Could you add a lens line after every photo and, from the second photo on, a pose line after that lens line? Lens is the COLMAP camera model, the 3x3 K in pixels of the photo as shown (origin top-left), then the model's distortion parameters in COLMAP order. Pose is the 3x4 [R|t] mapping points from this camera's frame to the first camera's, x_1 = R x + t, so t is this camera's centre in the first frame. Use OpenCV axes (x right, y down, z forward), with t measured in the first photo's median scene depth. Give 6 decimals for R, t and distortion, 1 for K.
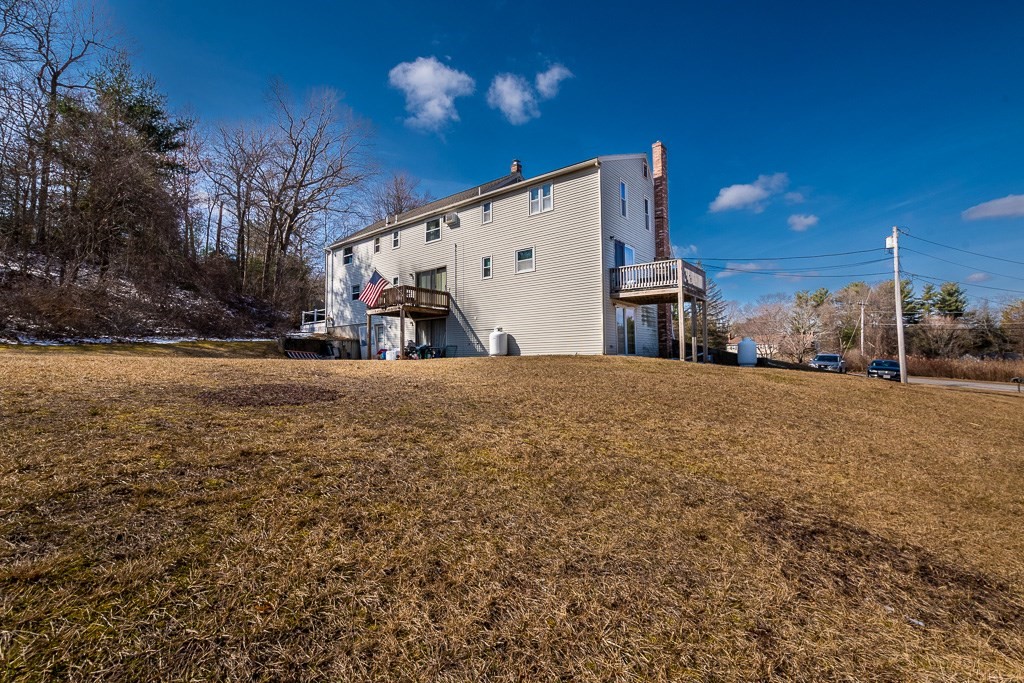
lens RADIAL K [[453.1, 0, 512.0], [0, 453.1, 345.3], [0, 0, 1]] dist [-0.013937, 0.000020]
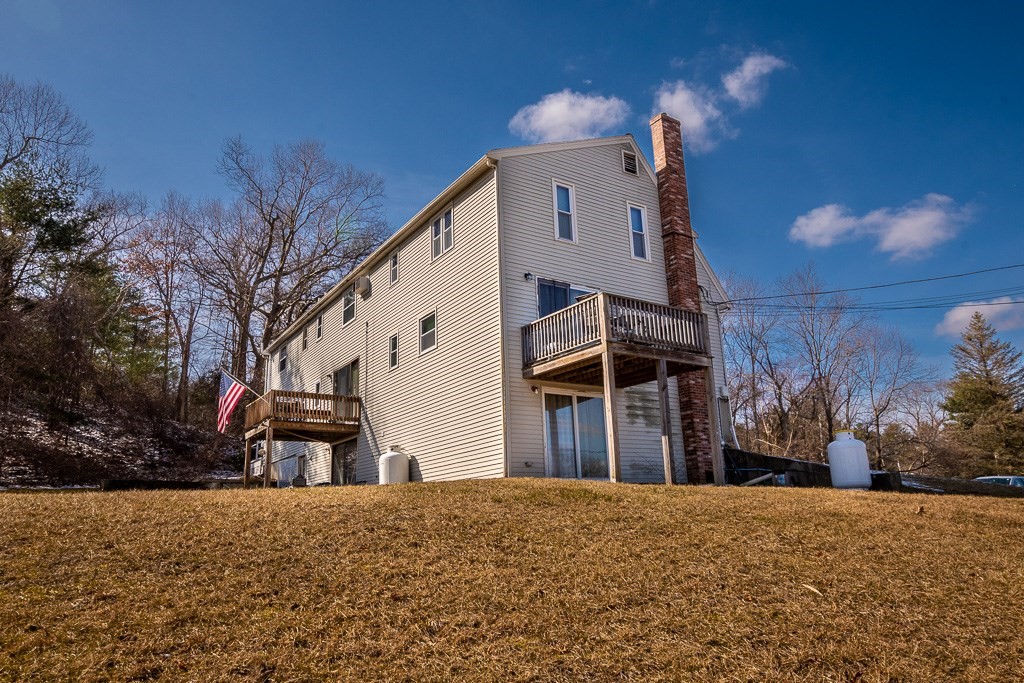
lens RADIAL K [[689.3, 0, 511.8], [0, 689.3, 343.1], [0, 0, 1]] dist [0.095396, 0.003751]
pose [[0.949205, -0.106437, -0.296109, 0.364127], [0.040361, 0.974463, -0.220892, 0.034477], [0.312058, 0.197721, 0.929261, 0.144069]]
